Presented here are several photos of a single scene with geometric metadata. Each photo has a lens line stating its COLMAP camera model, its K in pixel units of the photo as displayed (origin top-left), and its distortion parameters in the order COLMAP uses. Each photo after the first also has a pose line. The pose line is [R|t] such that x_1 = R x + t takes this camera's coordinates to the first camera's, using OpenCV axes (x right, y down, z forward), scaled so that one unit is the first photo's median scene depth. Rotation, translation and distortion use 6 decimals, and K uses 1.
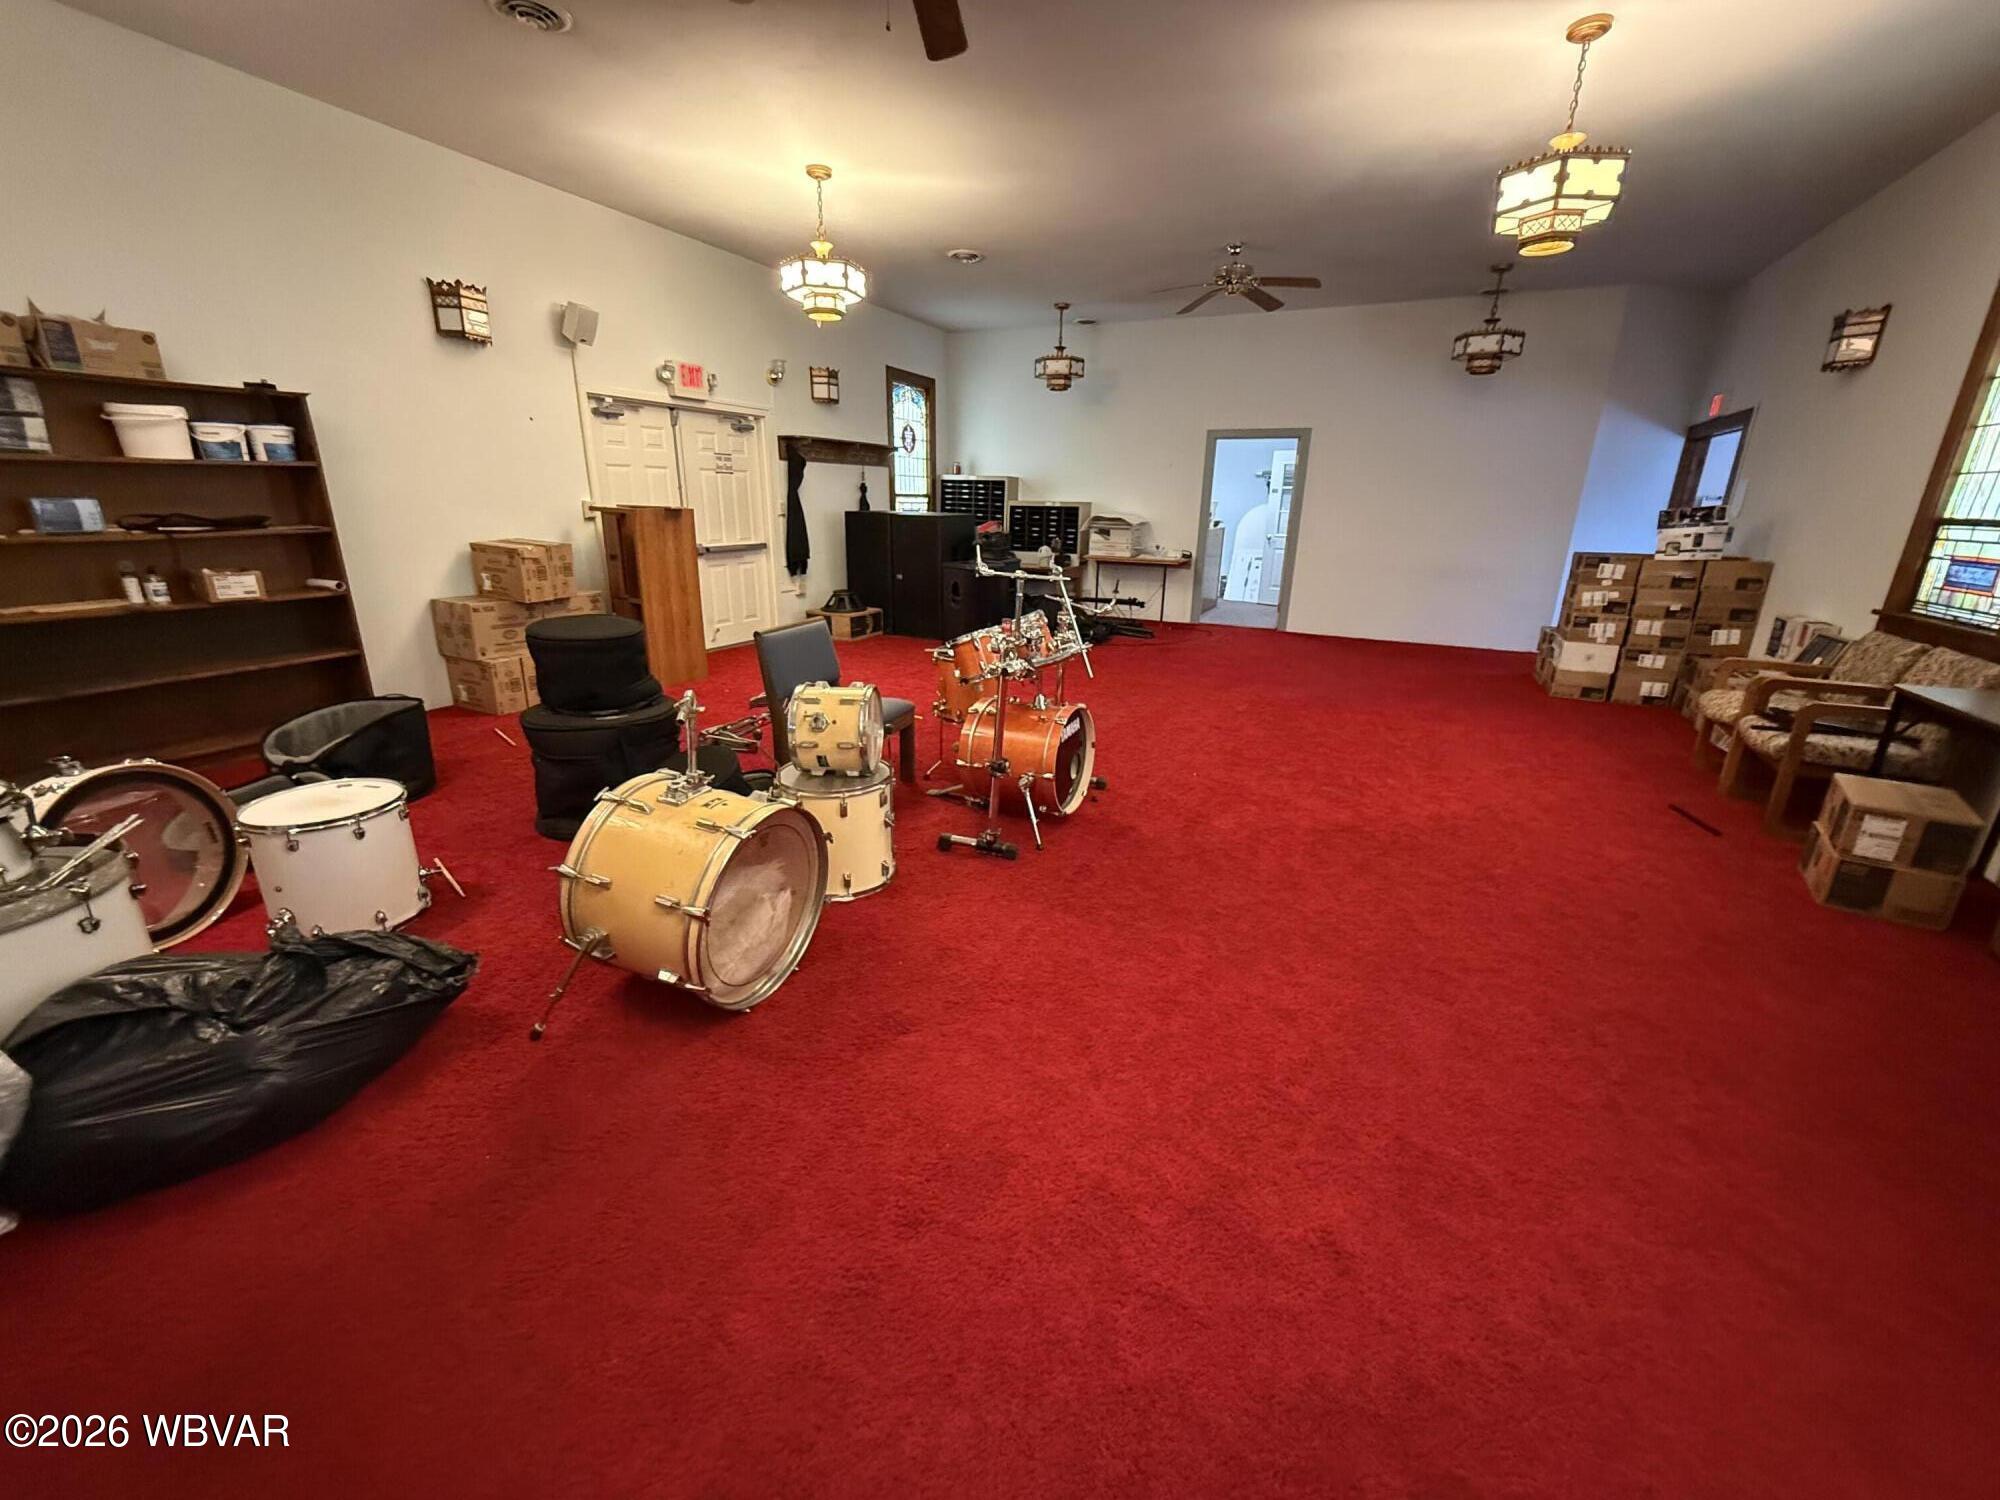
lens RADIAL K [[795.8, 0, 998.7], [0, 795.8, 745.9], [0, 0, 1]] dist [0.000612, 0.000127]
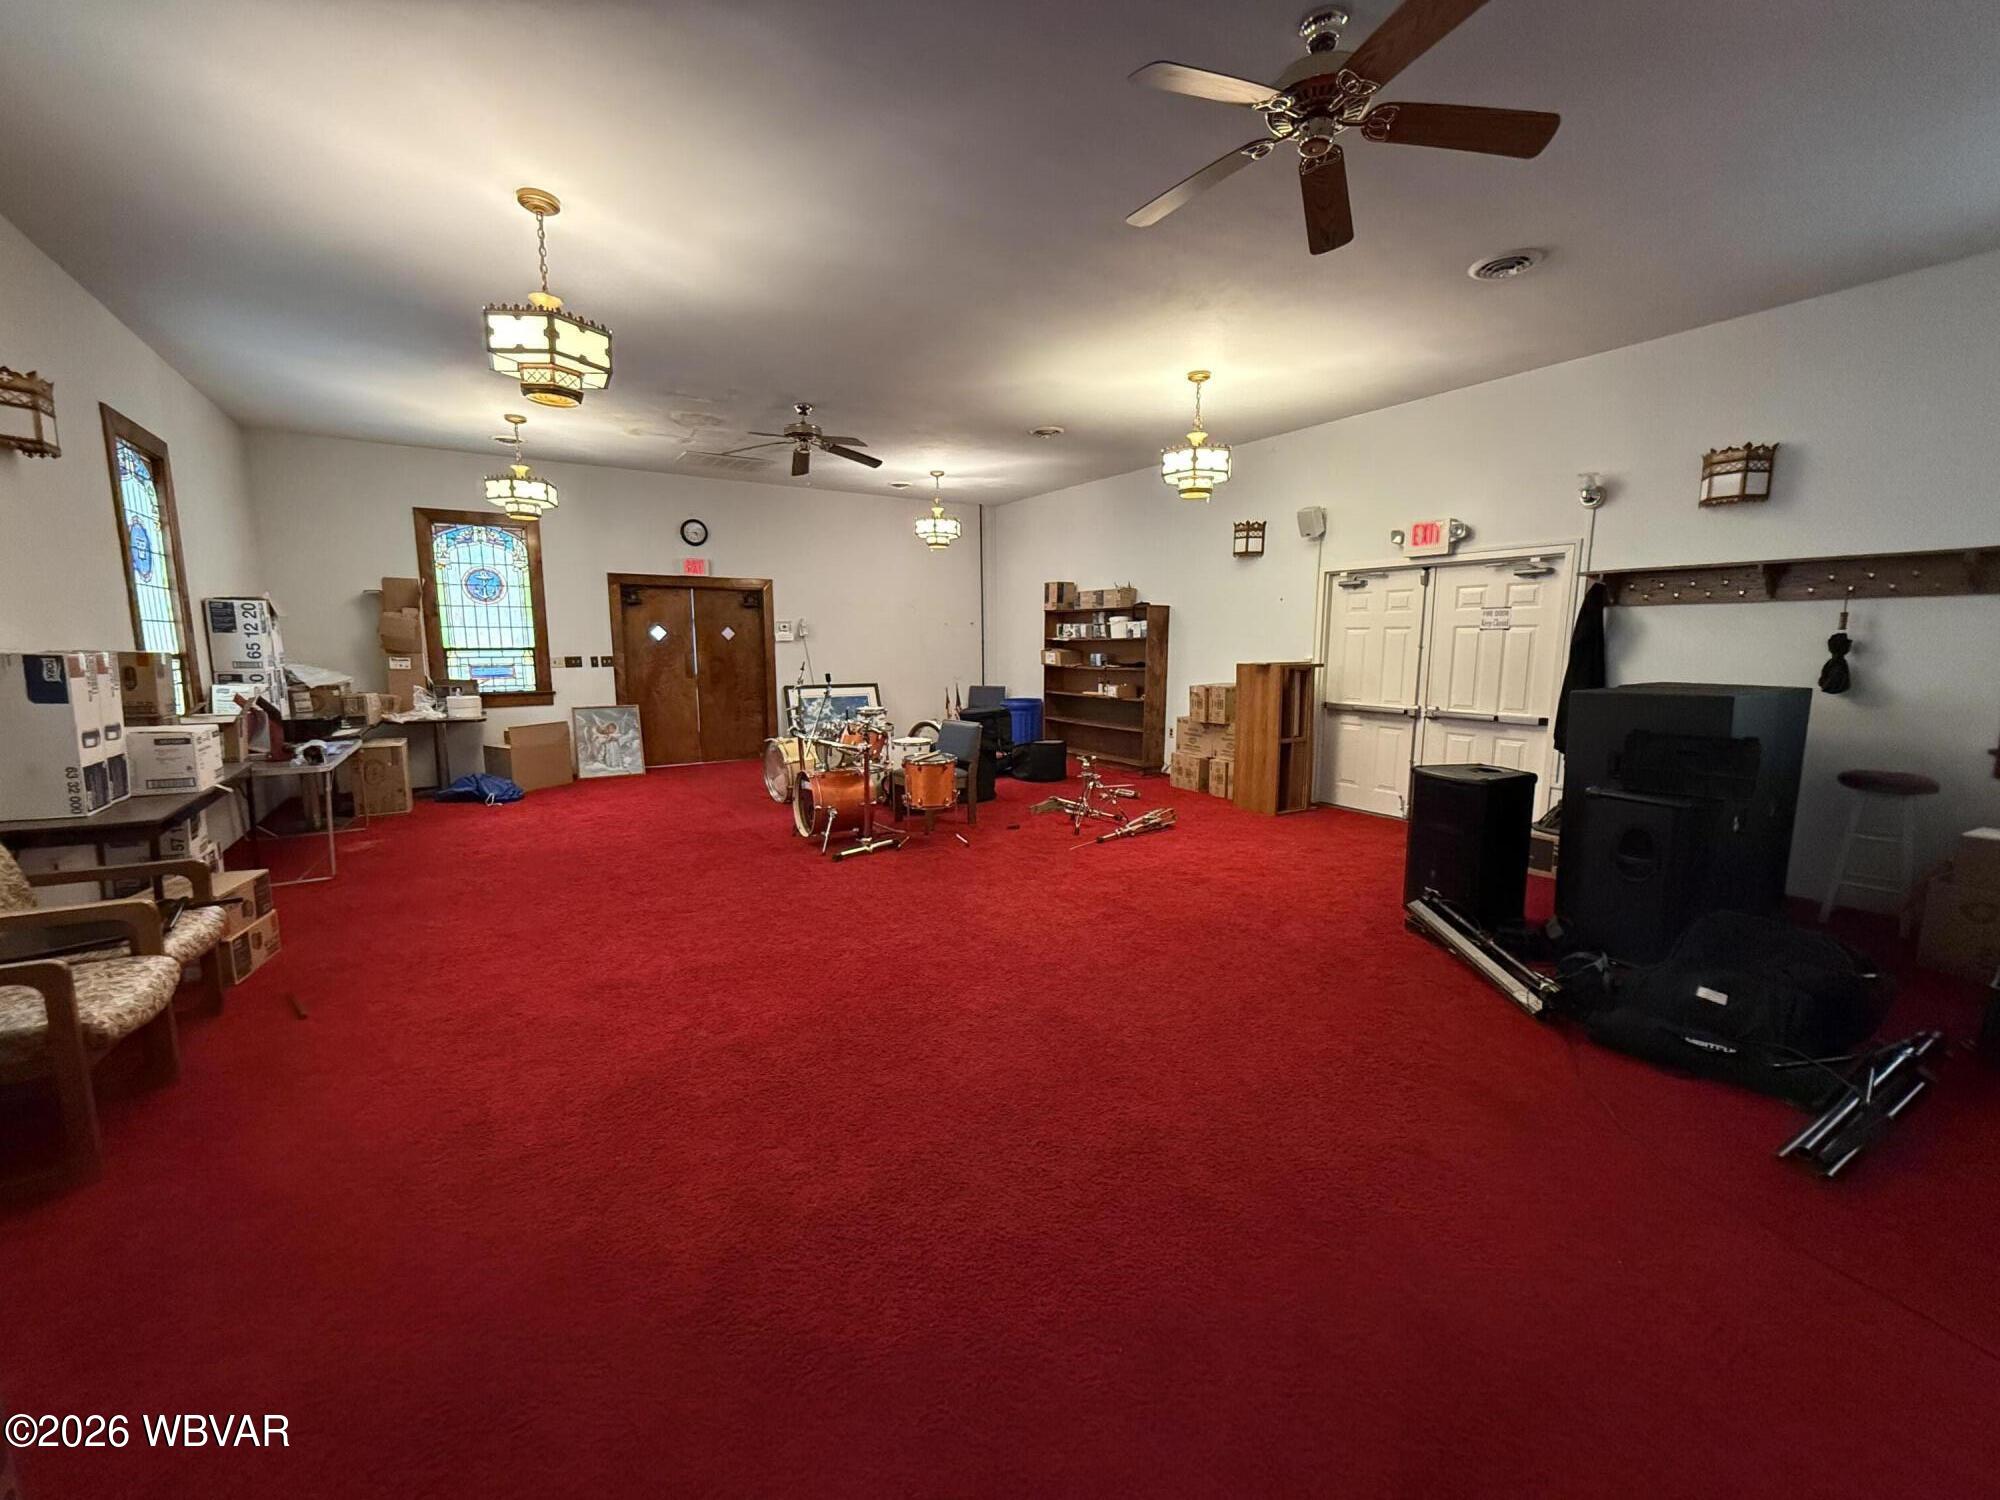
lens RADIAL K [[795.8, 0, 996.1], [0, 795.8, 751.6], [0, 0, 1]] dist [0.000612, 0.000127]
pose [[-0.509958, 0.096474, -0.854772, 0.790818], [-0.271363, 0.924908, 0.266285, -0.377422], [0.816275, 0.367747, -0.445485, 1.226942]]
